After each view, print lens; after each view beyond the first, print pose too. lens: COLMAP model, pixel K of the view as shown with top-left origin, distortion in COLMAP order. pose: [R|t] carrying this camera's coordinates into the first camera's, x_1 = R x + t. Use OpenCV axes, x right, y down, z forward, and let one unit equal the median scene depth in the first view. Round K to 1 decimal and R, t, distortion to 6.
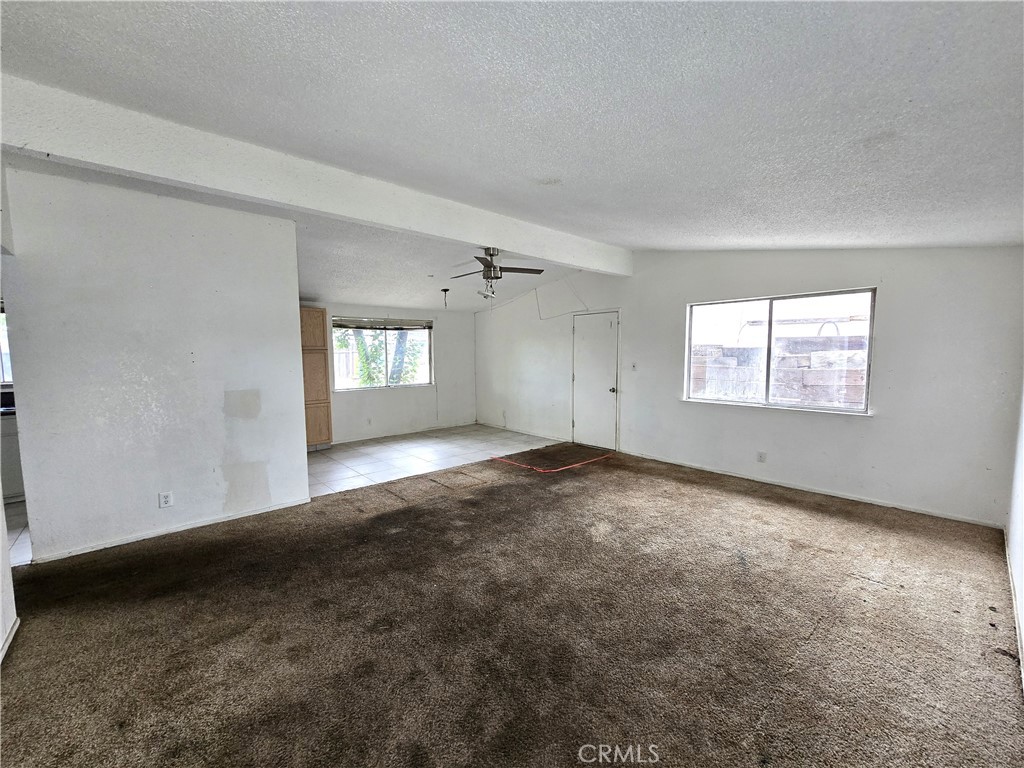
lens RADIAL K [[418.9, 0, 517.3], [0, 418.9, 386.0], [0, 0, 1]] dist [-0.003278, 0.000587]
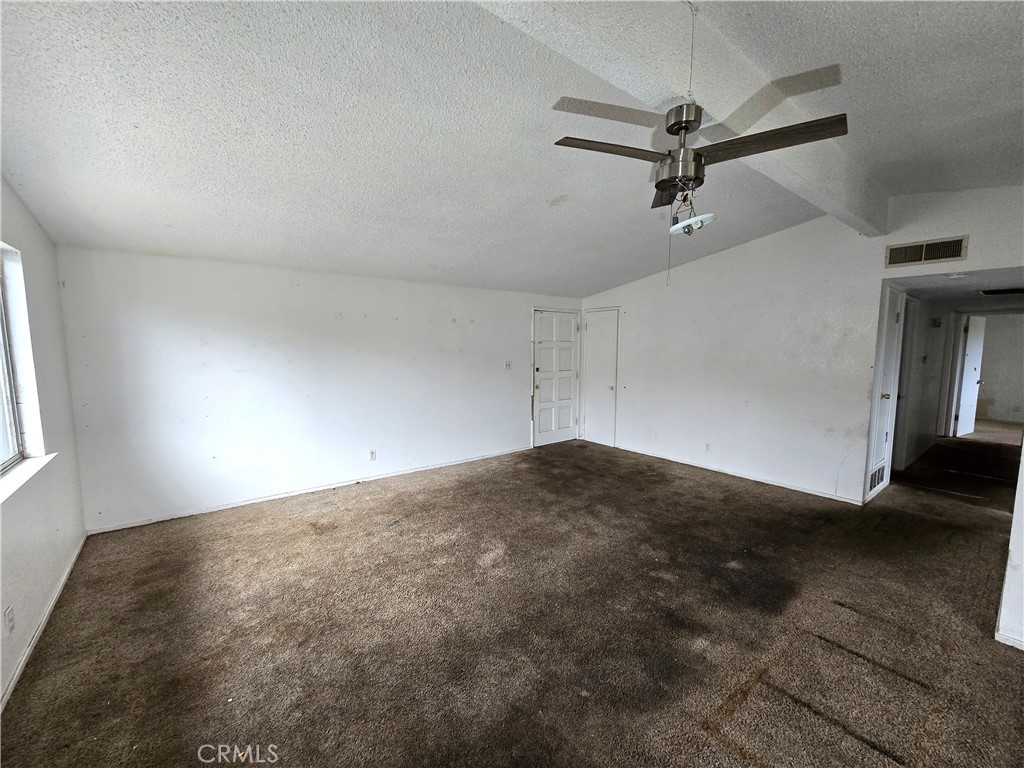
lens RADIAL K [[418.9, 0, 513.5], [0, 418.9, 391.2], [0, 0, 1]] dist [-0.003278, 0.000587]
pose [[-0.997491, -0.003618, 0.070700, 0.074518], [0.009921, 0.981695, 0.190203, -0.132369], [-0.070094, 0.190427, -0.979196, 1.439858]]
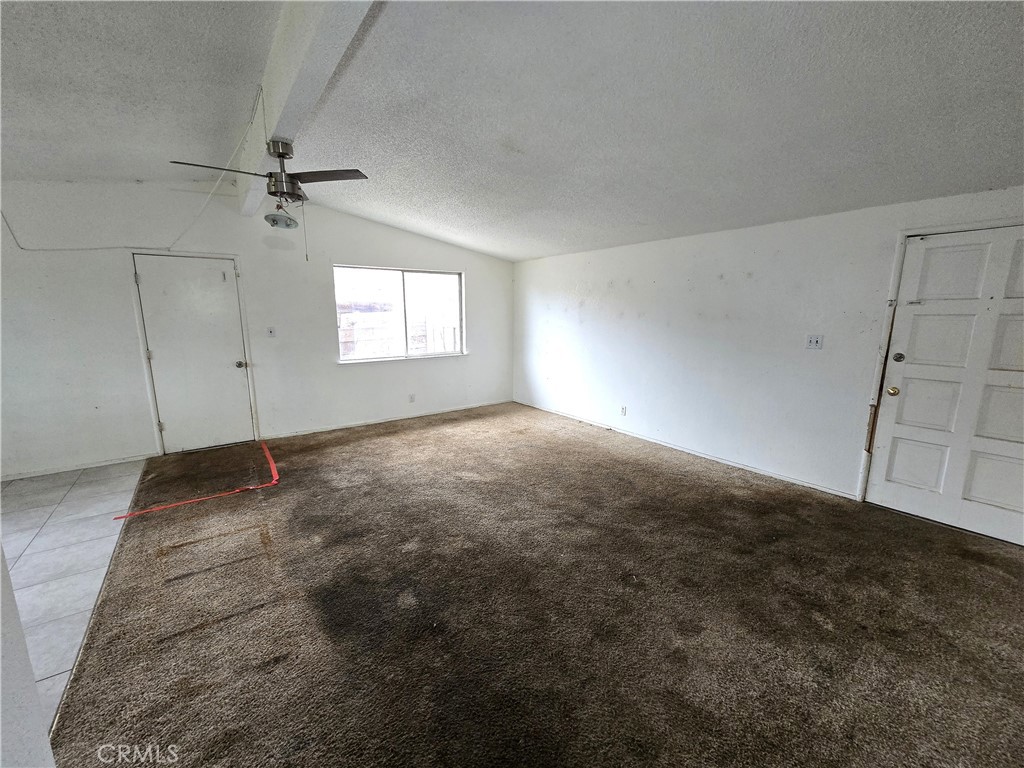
lens RADIAL K [[418.9, 0, 513.1], [0, 418.9, 389.5], [0, 0, 1]] dist [-0.003278, 0.000587]
pose [[0.099542, -0.177028, 0.979159, -0.677684], [0.078363, 0.982385, 0.169644, -0.051451], [-0.991943, 0.059843, 0.111661, 0.602839]]
